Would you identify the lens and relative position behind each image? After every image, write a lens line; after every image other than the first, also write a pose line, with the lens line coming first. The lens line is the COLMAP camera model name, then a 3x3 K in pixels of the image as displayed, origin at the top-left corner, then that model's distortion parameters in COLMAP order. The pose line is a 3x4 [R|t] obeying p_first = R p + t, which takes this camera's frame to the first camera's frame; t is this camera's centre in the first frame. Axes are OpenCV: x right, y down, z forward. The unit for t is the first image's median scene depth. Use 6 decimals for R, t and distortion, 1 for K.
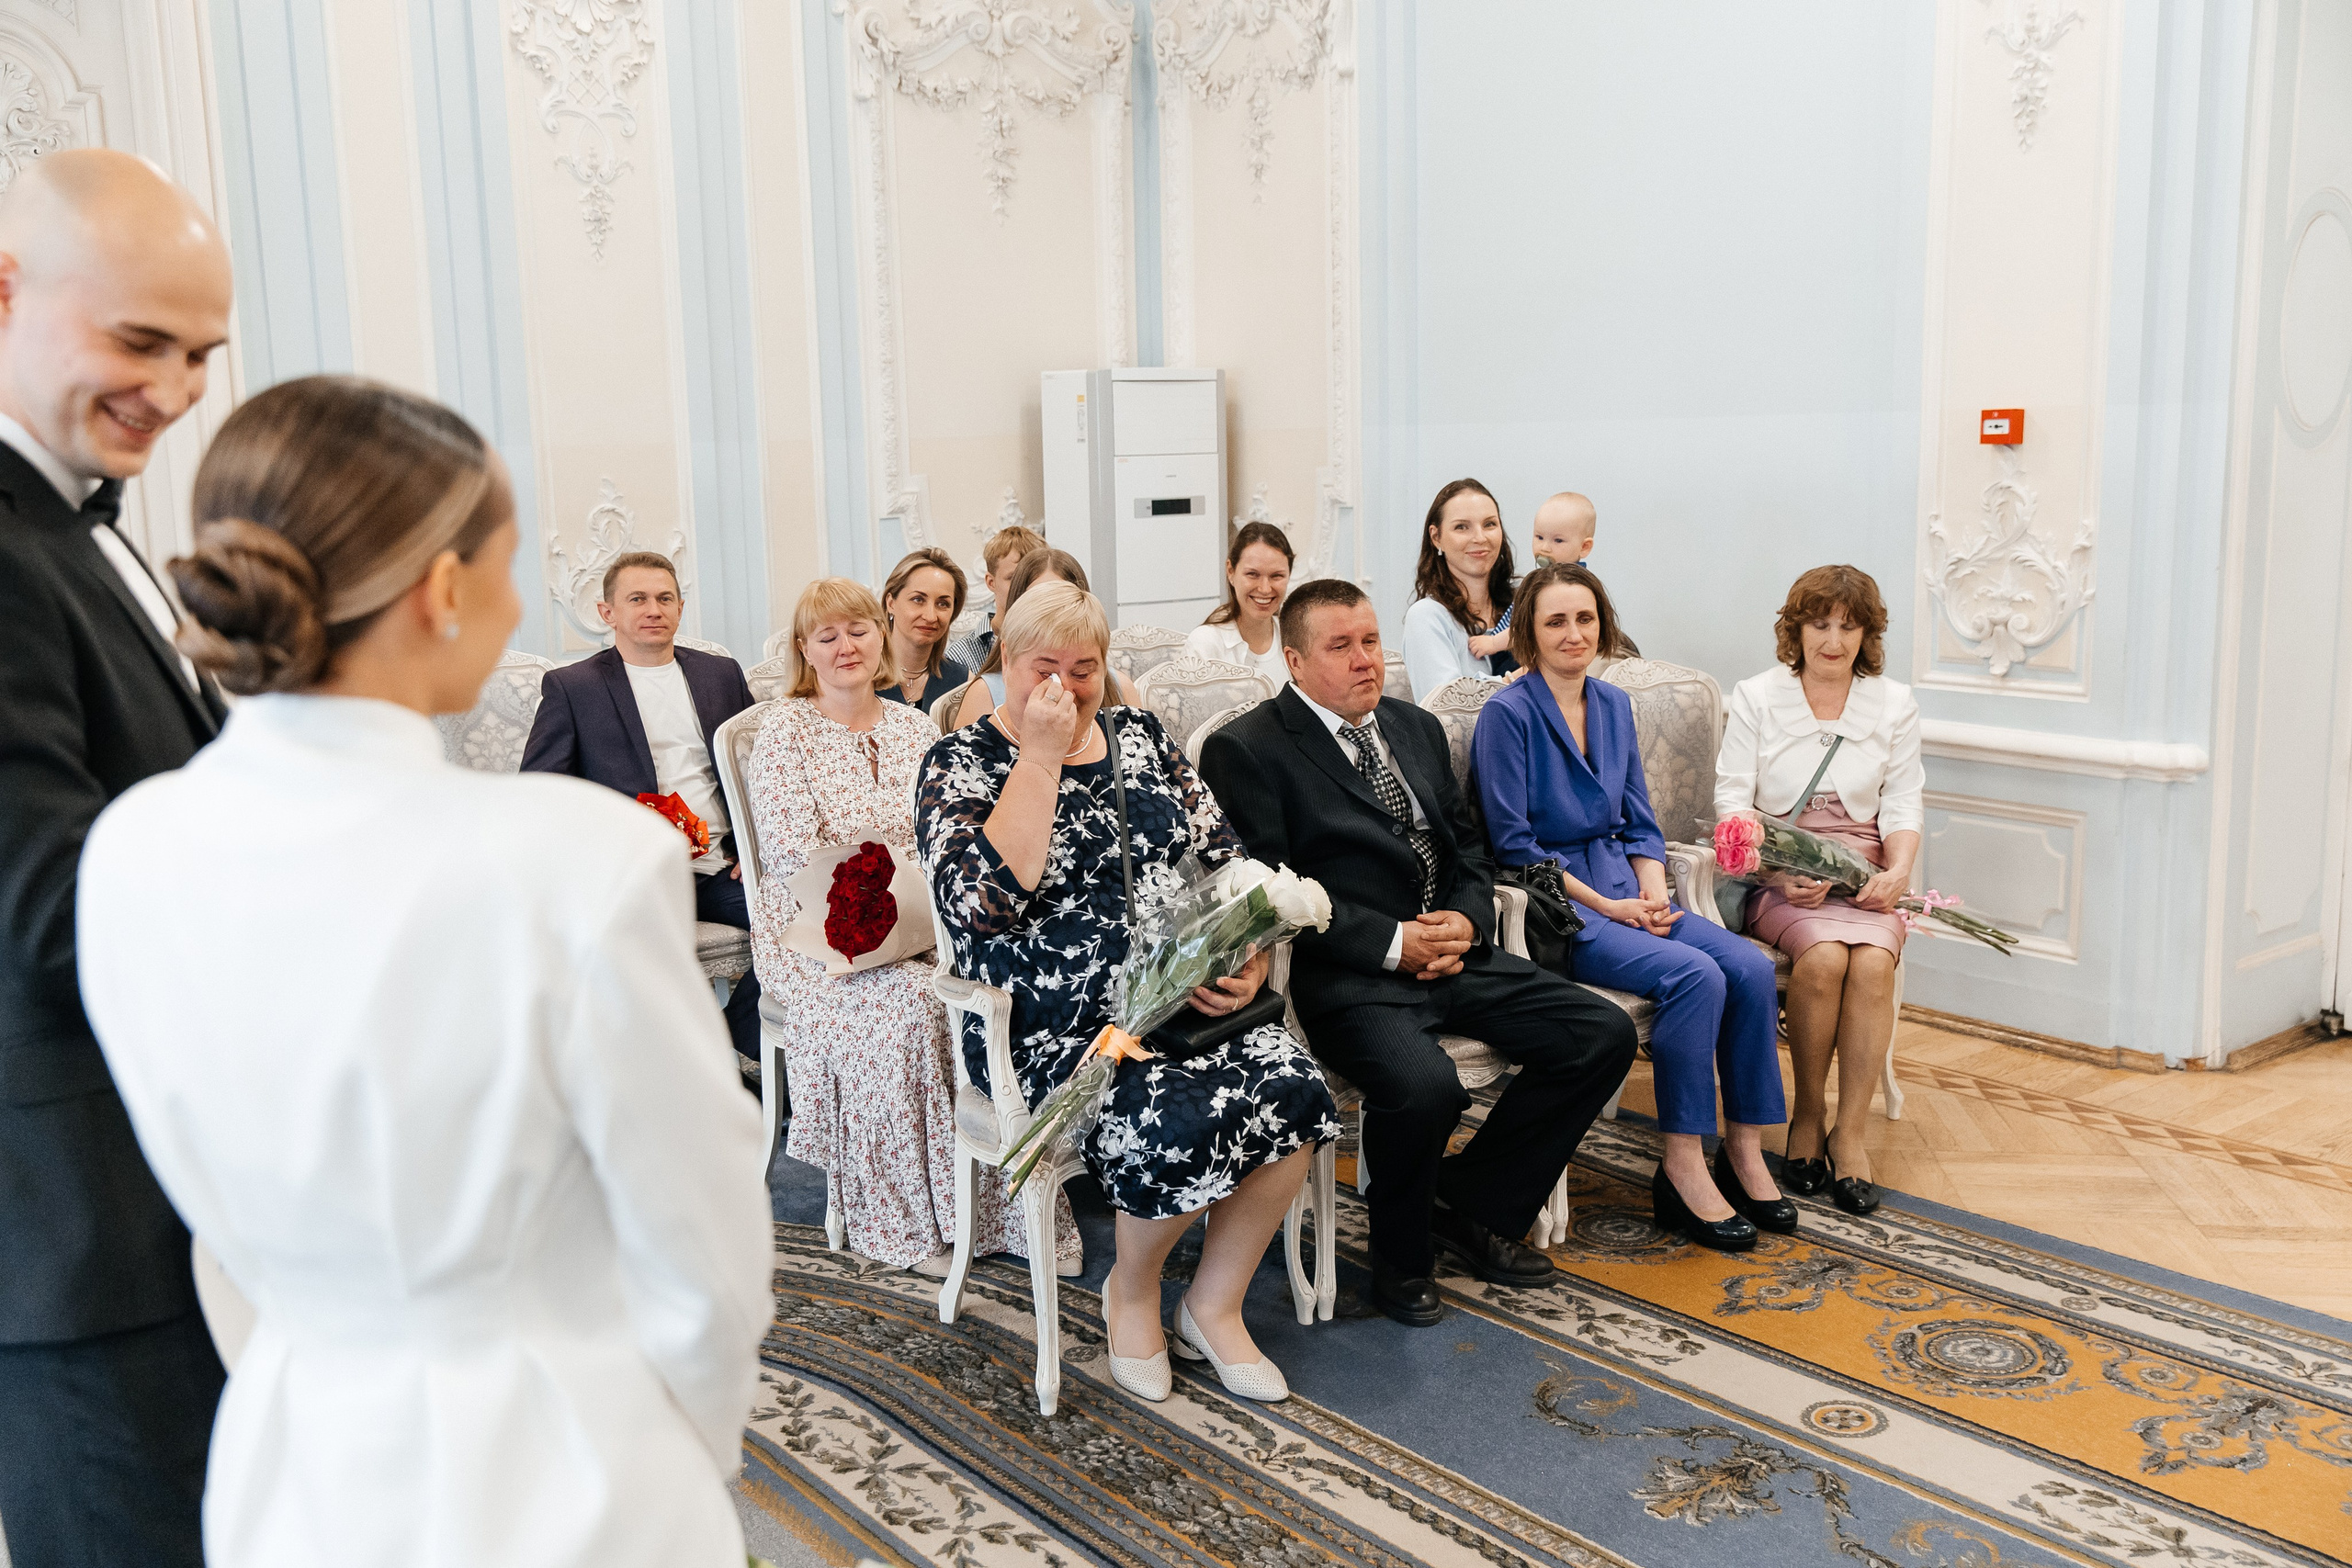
lens RADIAL K [[2137.6, 0, 1189.6], [0, 2137.6, 798.3], [0, 0, 1]] dist [0.008038, 0.003544]
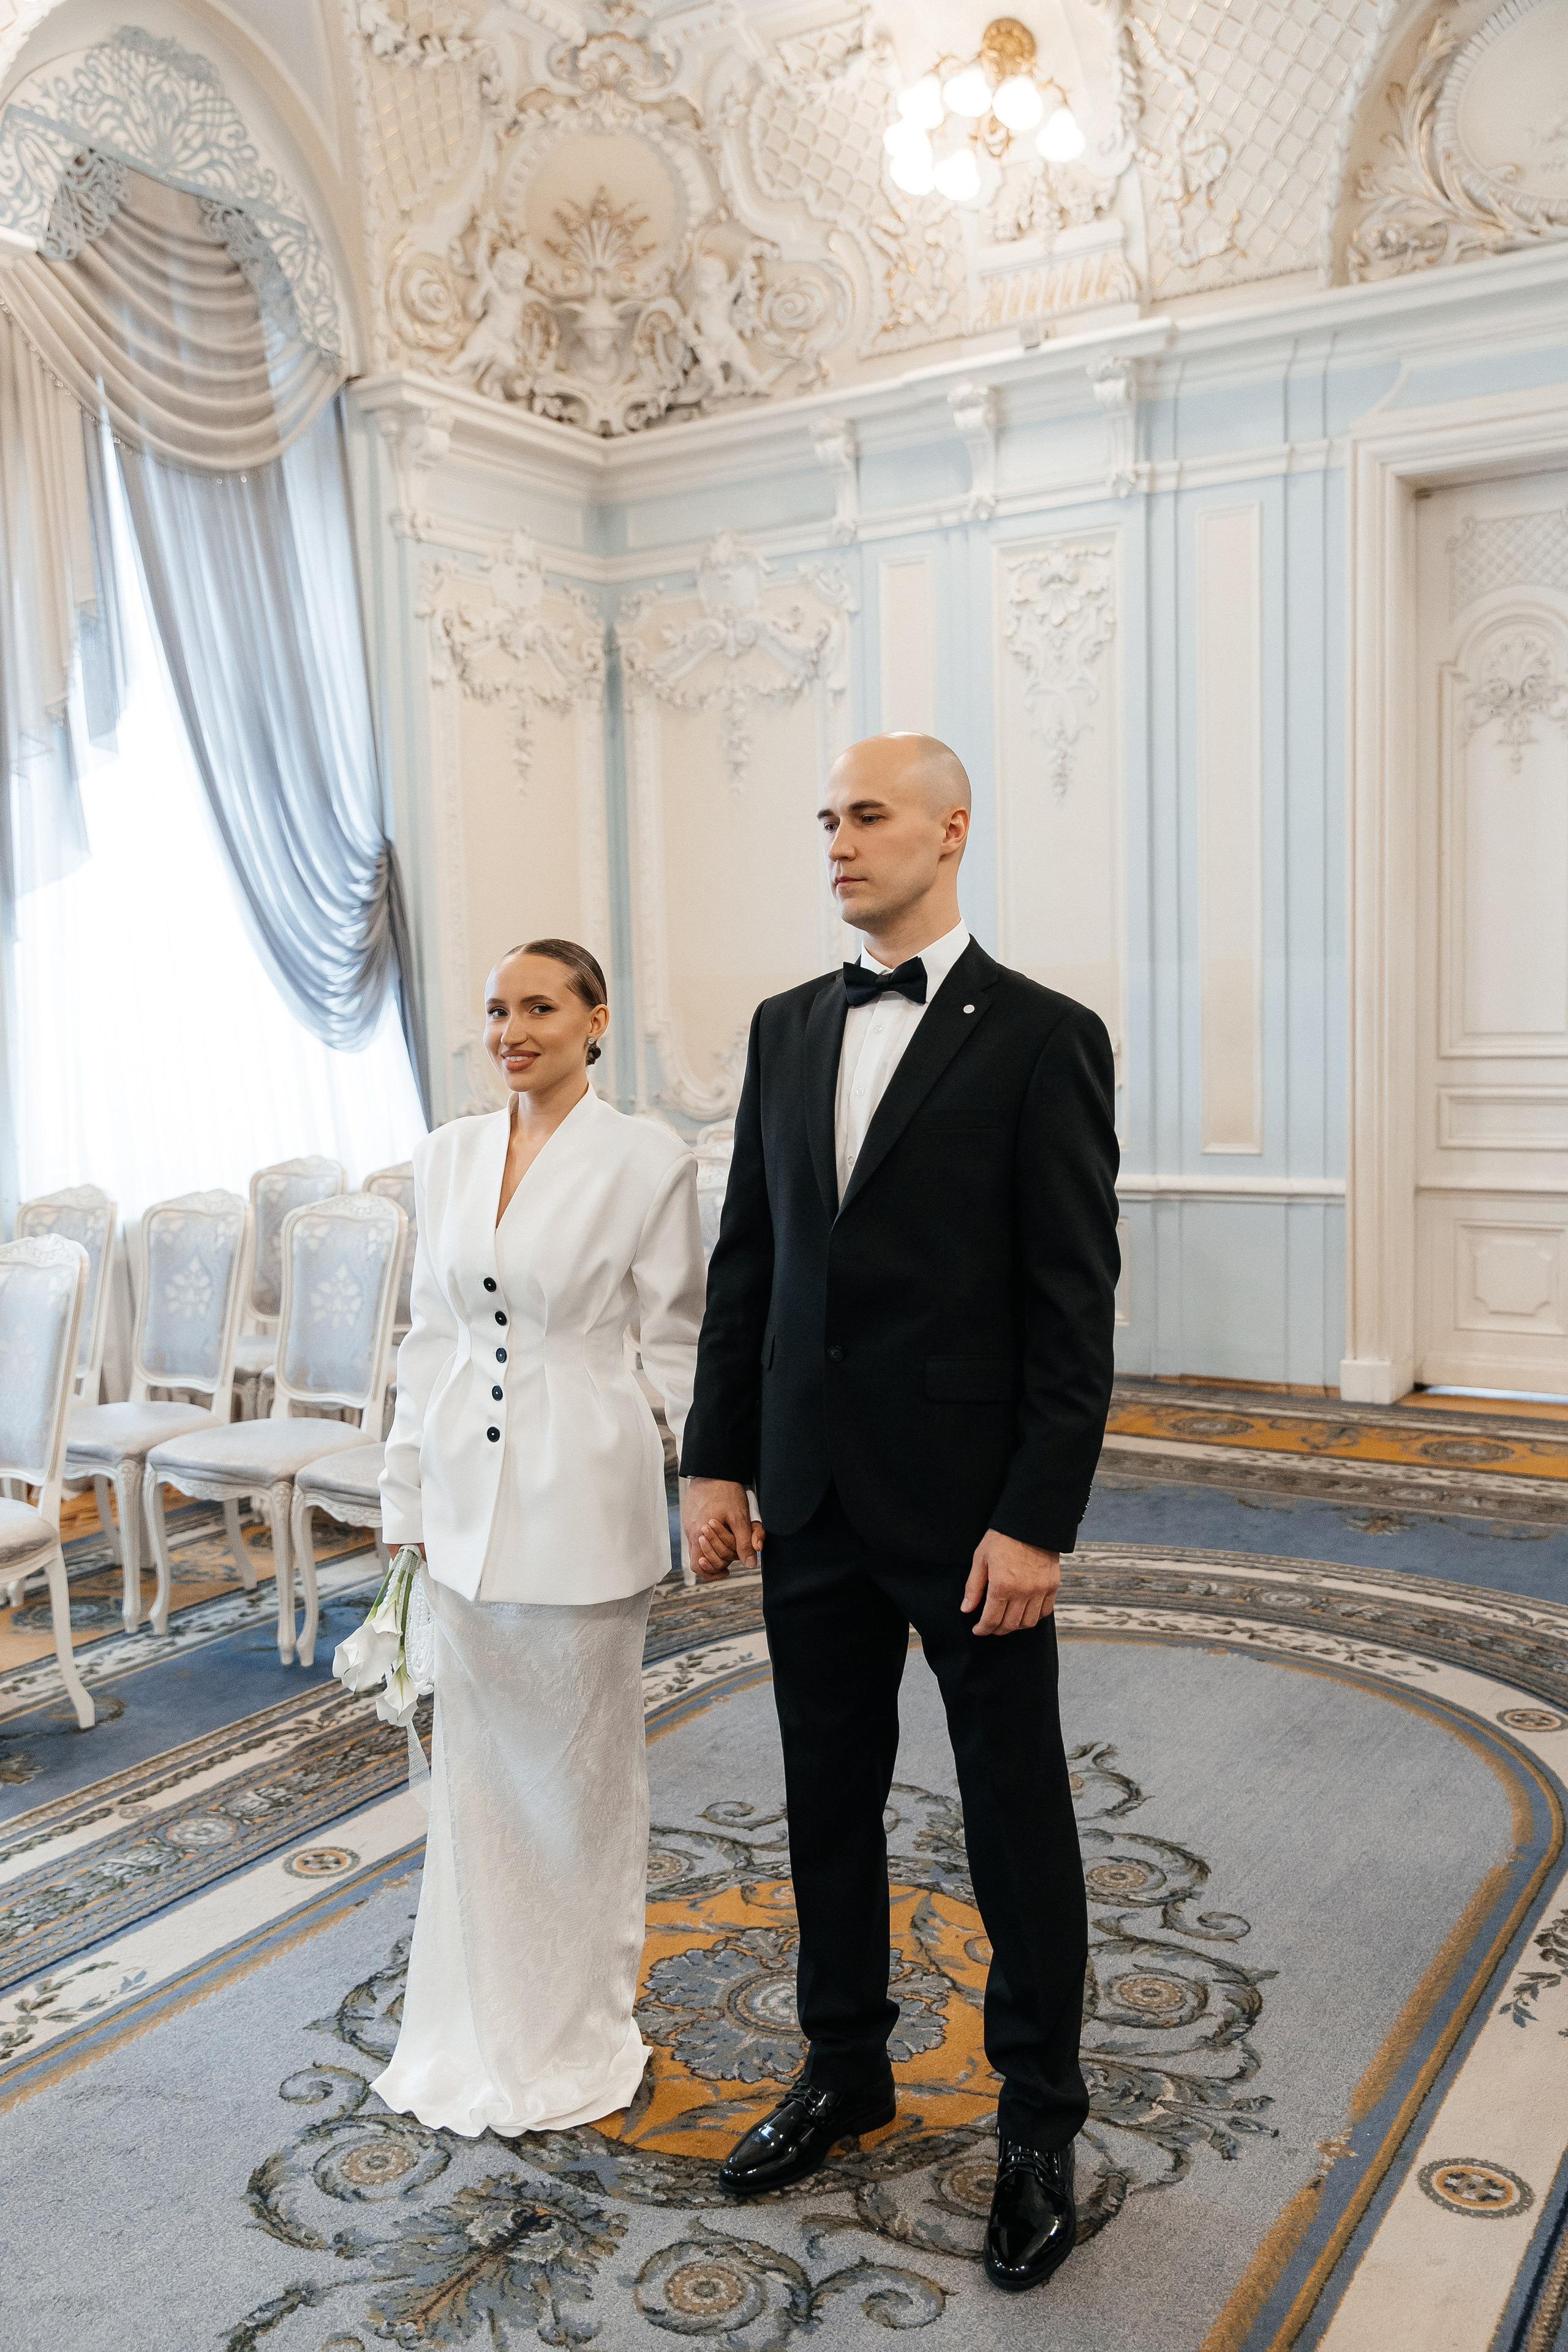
lens RADIAL K [[2062.9, 0, 773.9], [0, 2062.9, 1183.2], [0, 0, 1]] dist [-0.011907, 0.020100]
pose [[0.338092, 0.103159, -0.935442, 0.503381], [-0.134598, 0.989056, 0.060424, -0.038719], [0.931438, 0.105480, 0.348277, 0.179927]]
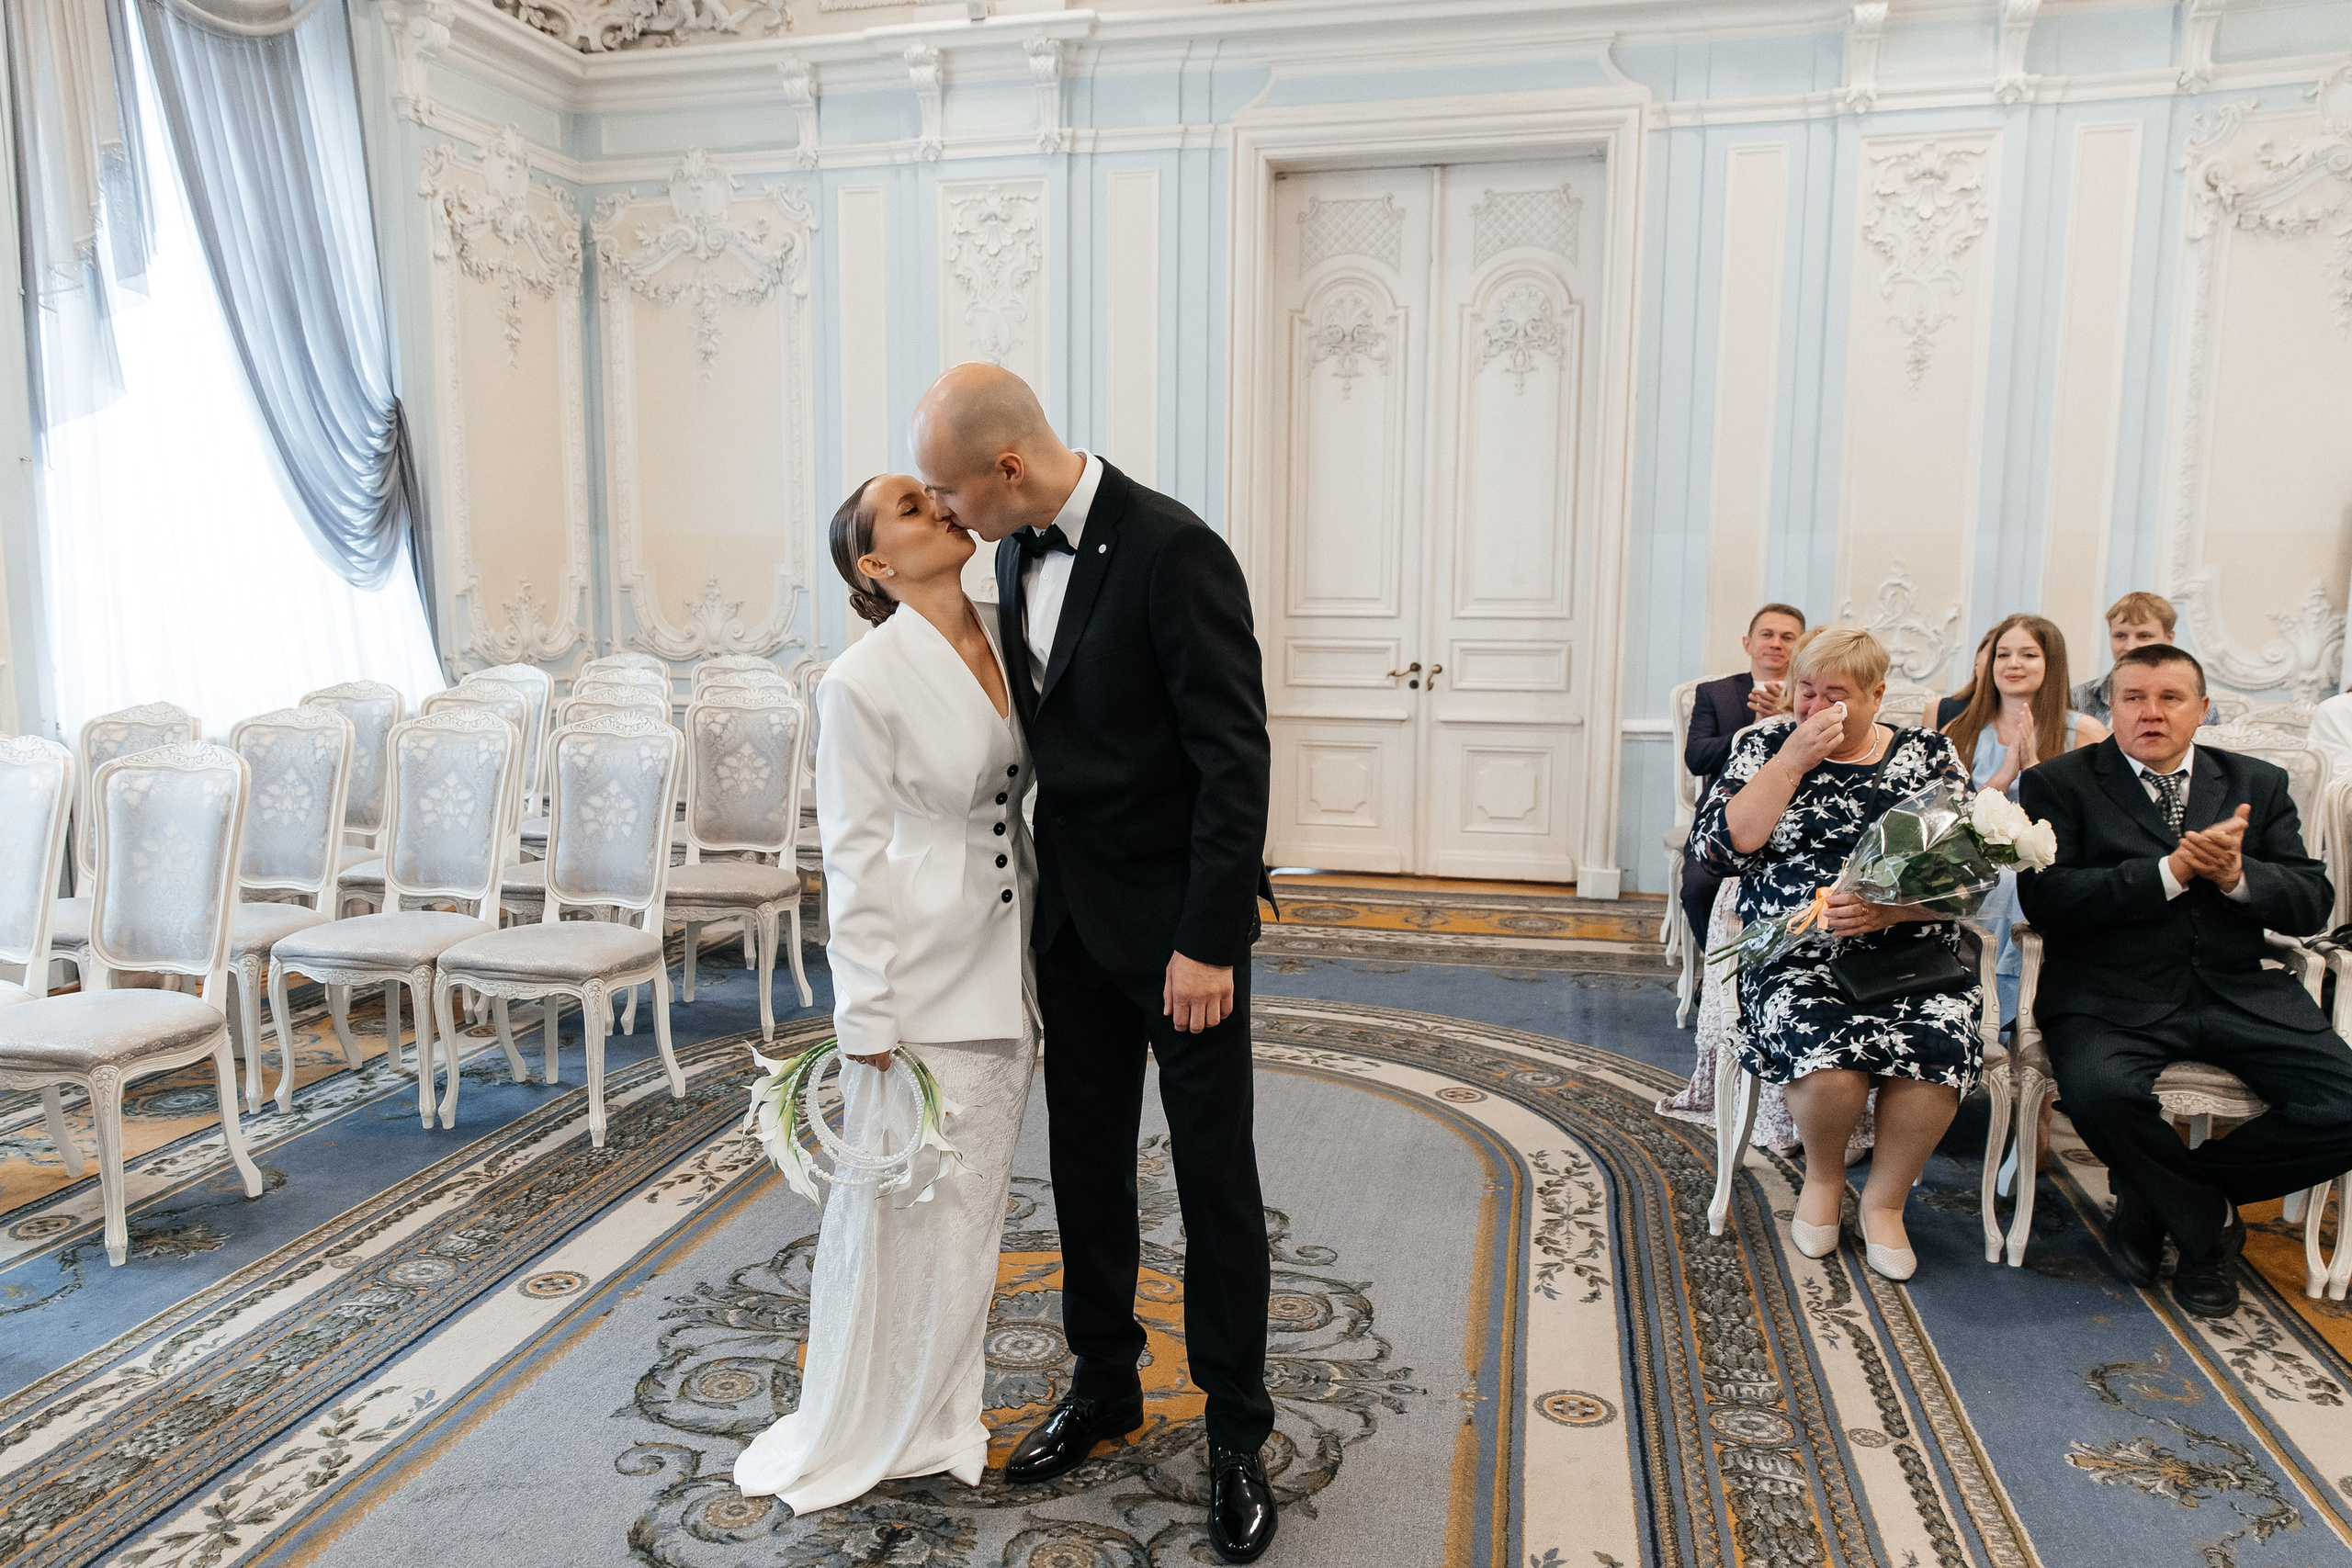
lens RADIAL K [[1685.5, 0, 1141.8], [0, 1685.5, 794.6], [0, 0, 1]] dist [0.008695, -0.004136]
pose [[0.614878, 0.130680, -0.777720, 0.424034], [-0.145997, 0.987991, 0.050584, 0.010392], [0.774990, 0.082441, 0.626573, 0.024473]]
